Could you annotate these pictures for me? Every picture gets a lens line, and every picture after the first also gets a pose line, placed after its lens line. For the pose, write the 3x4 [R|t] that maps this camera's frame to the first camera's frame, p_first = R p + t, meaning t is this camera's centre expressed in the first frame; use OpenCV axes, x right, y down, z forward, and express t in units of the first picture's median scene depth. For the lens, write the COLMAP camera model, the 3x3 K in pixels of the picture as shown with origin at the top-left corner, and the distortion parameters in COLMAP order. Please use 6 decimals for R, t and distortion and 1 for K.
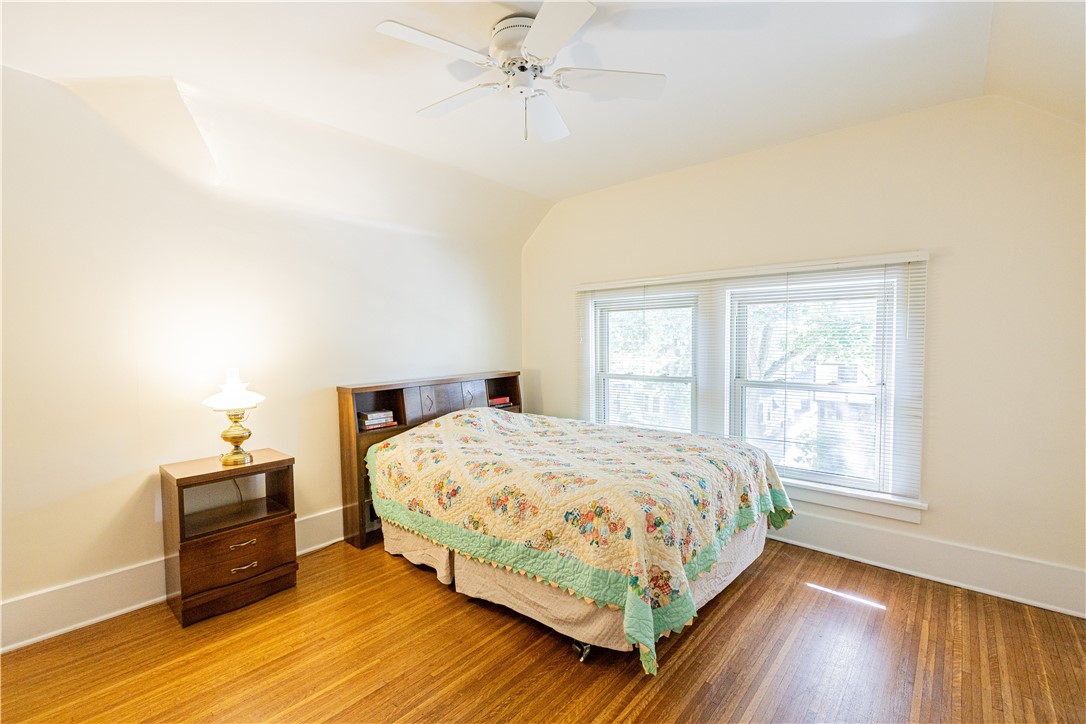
lens RADIAL K [[475.4, 0, 543.0], [0, 475.4, 362.0], [0, 0, 1]] dist [0.000491, 0.000051]
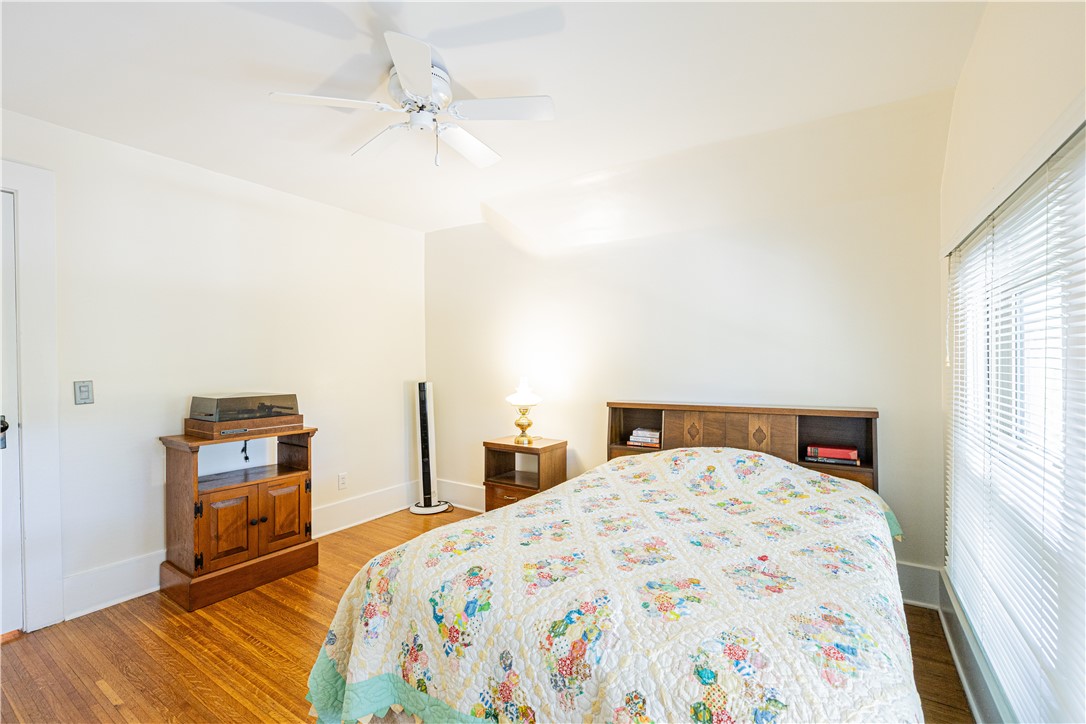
lens RADIAL K [[475.4, 0, 543.0], [0, 475.4, 362.0], [0, 0, 1]] dist [0.000491, 0.000051]
pose [[0.150861, 0.013264, -0.988466, 0.774430], [-0.045349, 0.998950, 0.006484, -0.043299], [0.987514, 0.043847, 0.151304, 0.829841]]
